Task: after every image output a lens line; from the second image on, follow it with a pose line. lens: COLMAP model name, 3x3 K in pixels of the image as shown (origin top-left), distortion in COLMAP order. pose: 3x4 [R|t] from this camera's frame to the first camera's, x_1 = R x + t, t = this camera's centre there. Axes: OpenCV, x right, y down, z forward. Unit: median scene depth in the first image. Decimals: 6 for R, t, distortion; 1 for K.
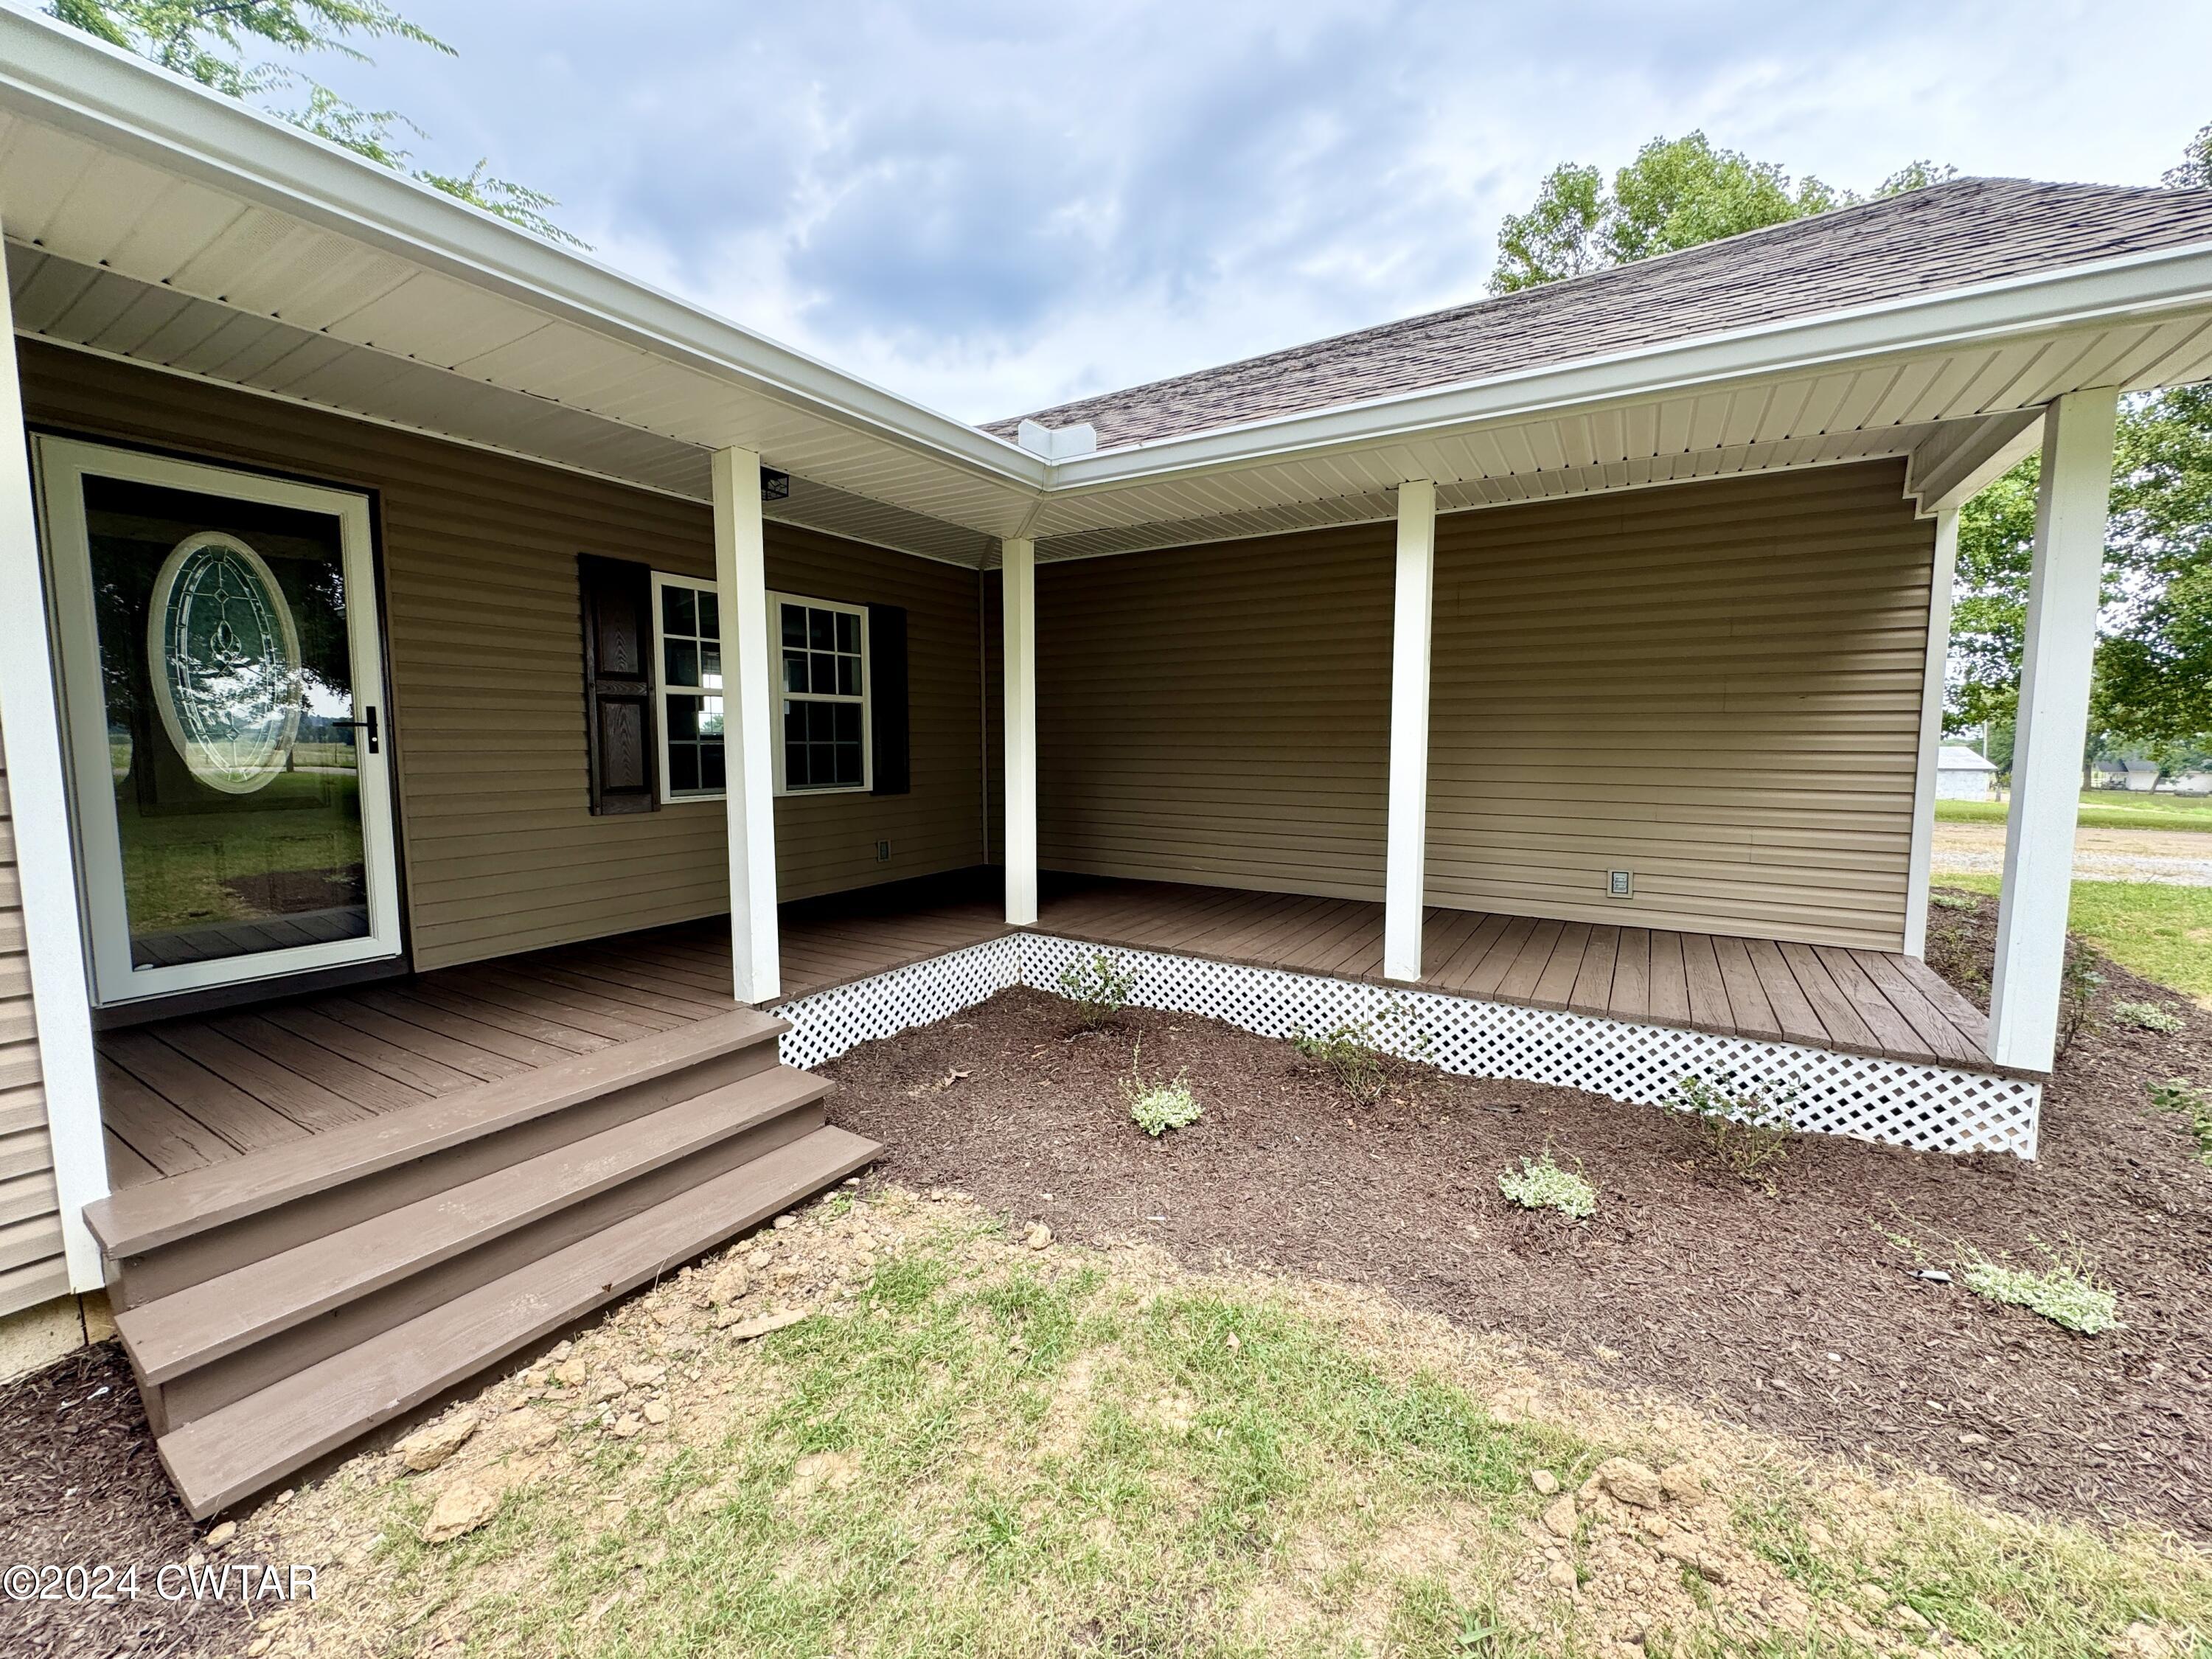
lens RADIAL K [[881.2, 0, 1102.2], [0, 881.2, 831.3], [0, 0, 1]] dist [-0.002129, 0.000129]
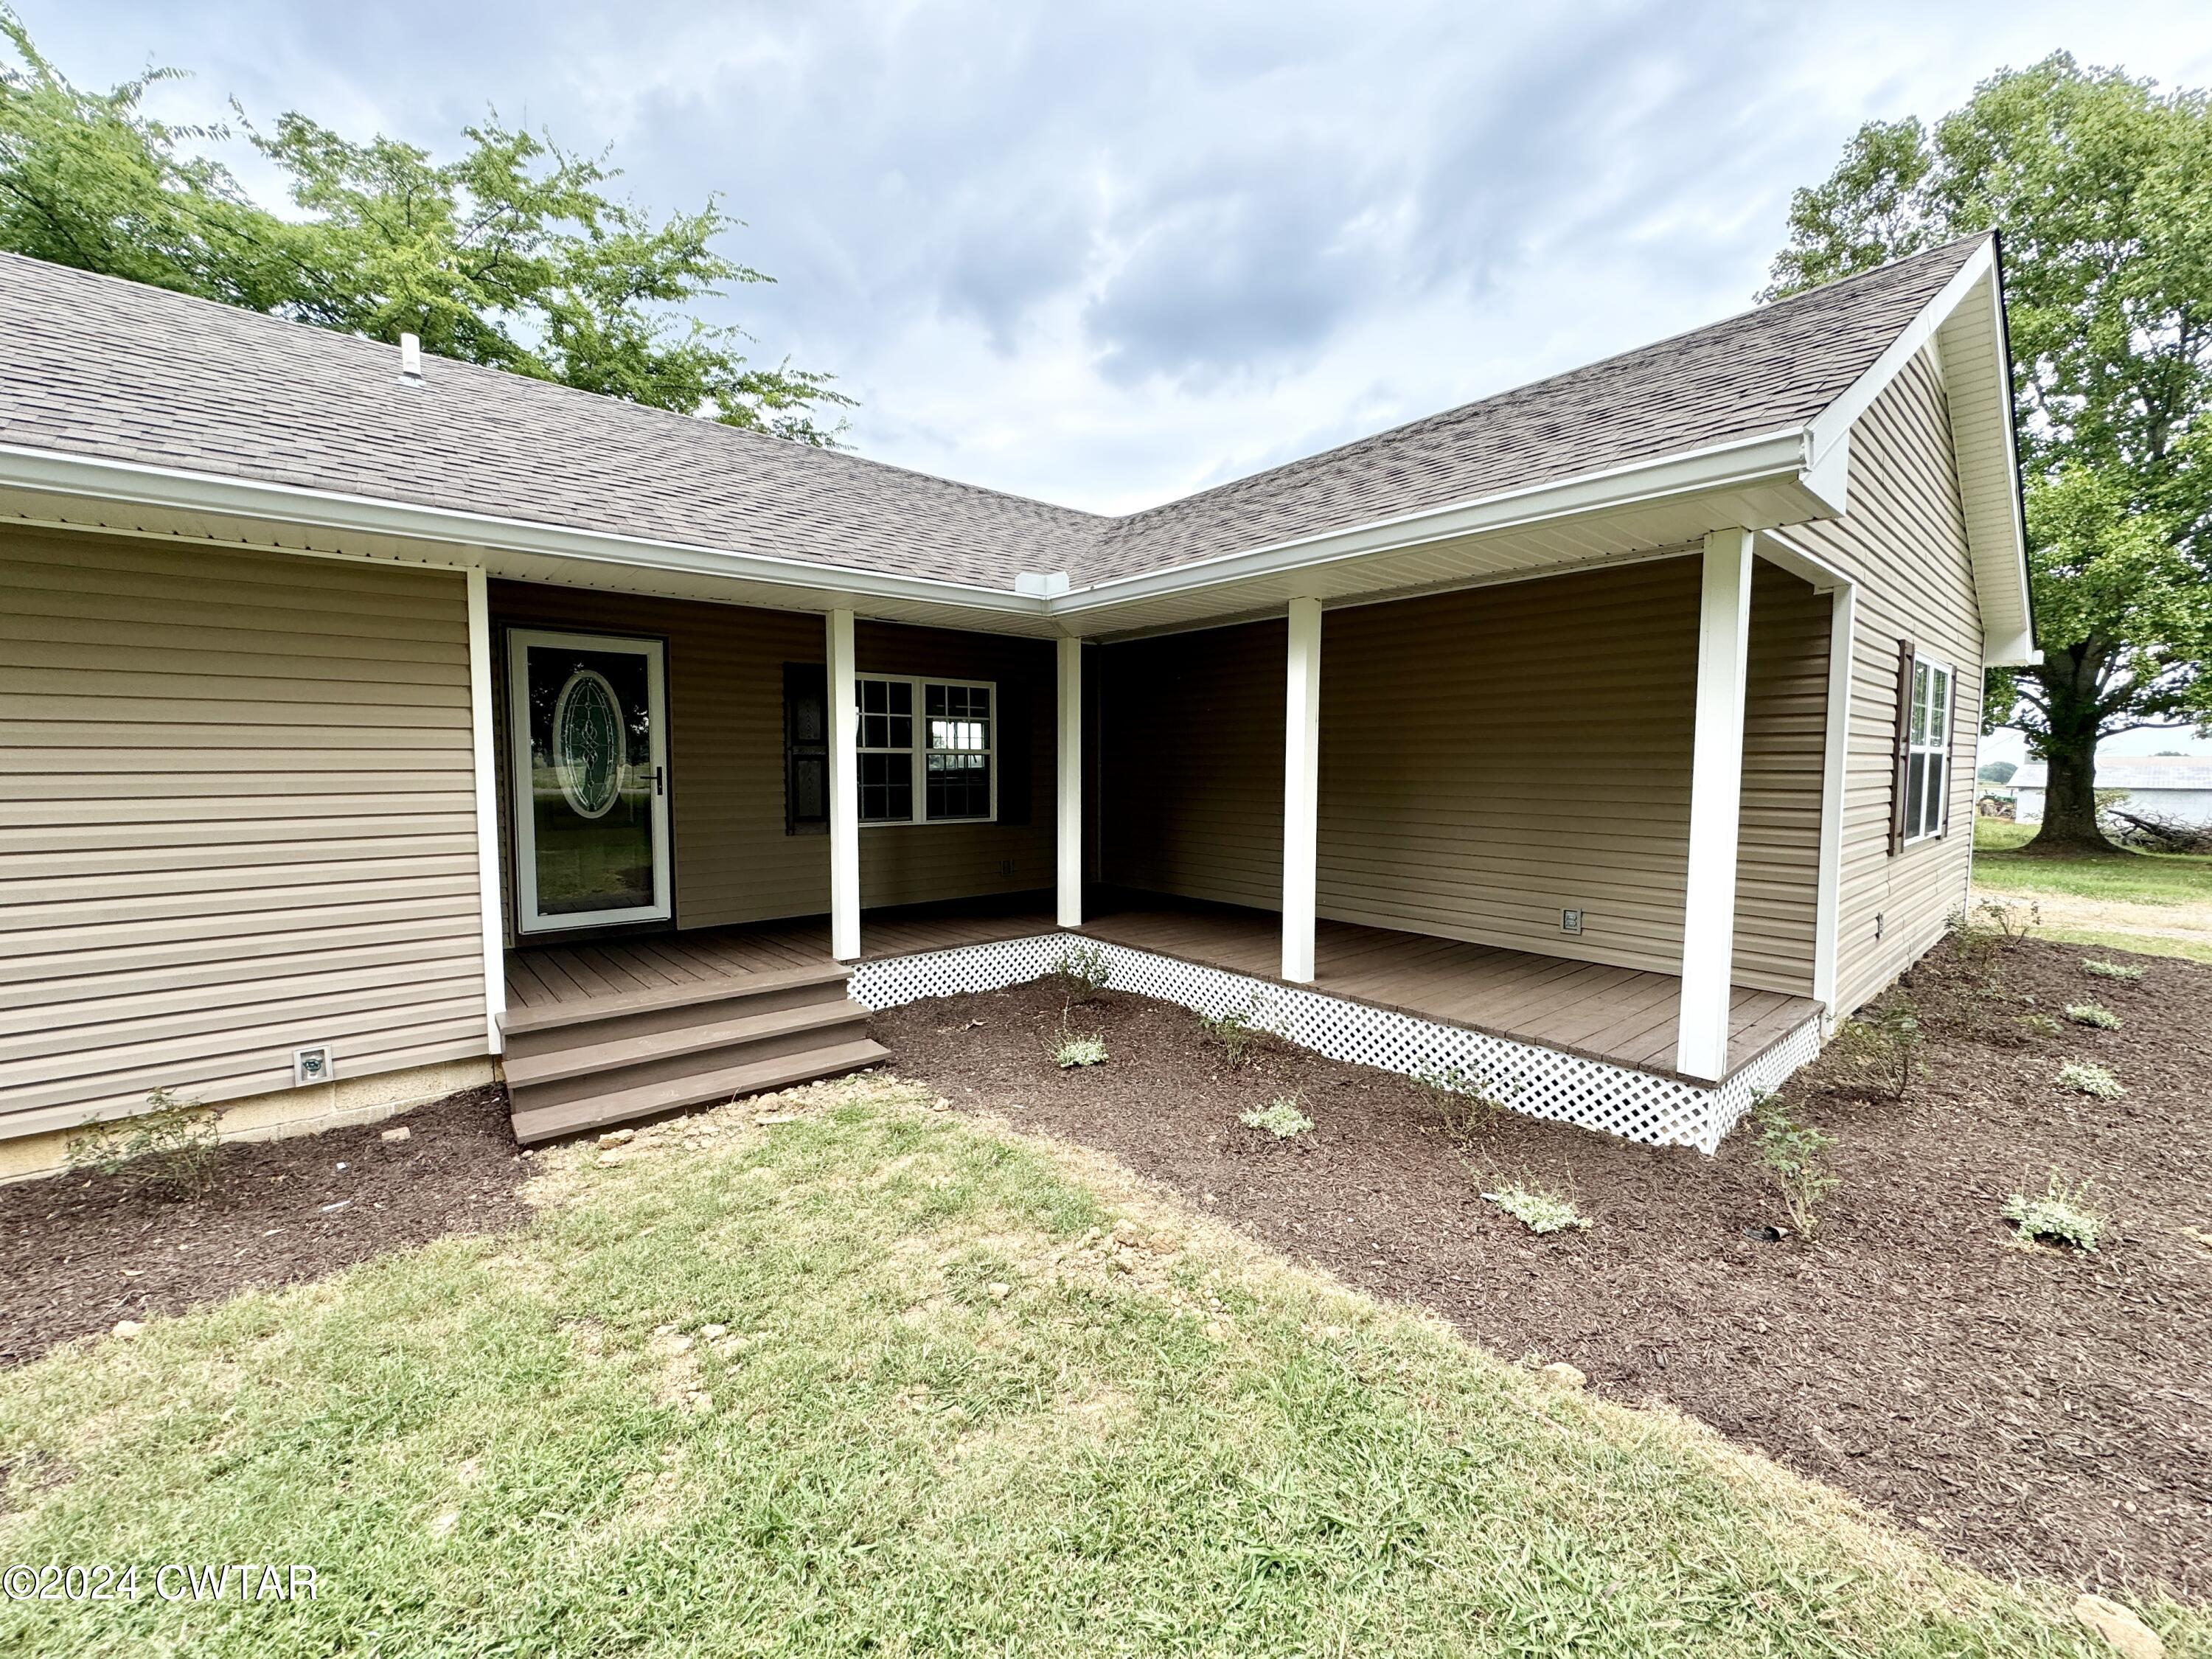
lens RADIAL K [[881.2, 0, 1106.5], [0, 881.2, 828.6], [0, 0, 1]] dist [-0.002129, 0.000129]
pose [[0.954266, 0.024974, -0.297913, 0.459982], [-0.032880, 0.999227, -0.021555, -0.017837], [0.297144, 0.030364, 0.954350, -0.320573]]
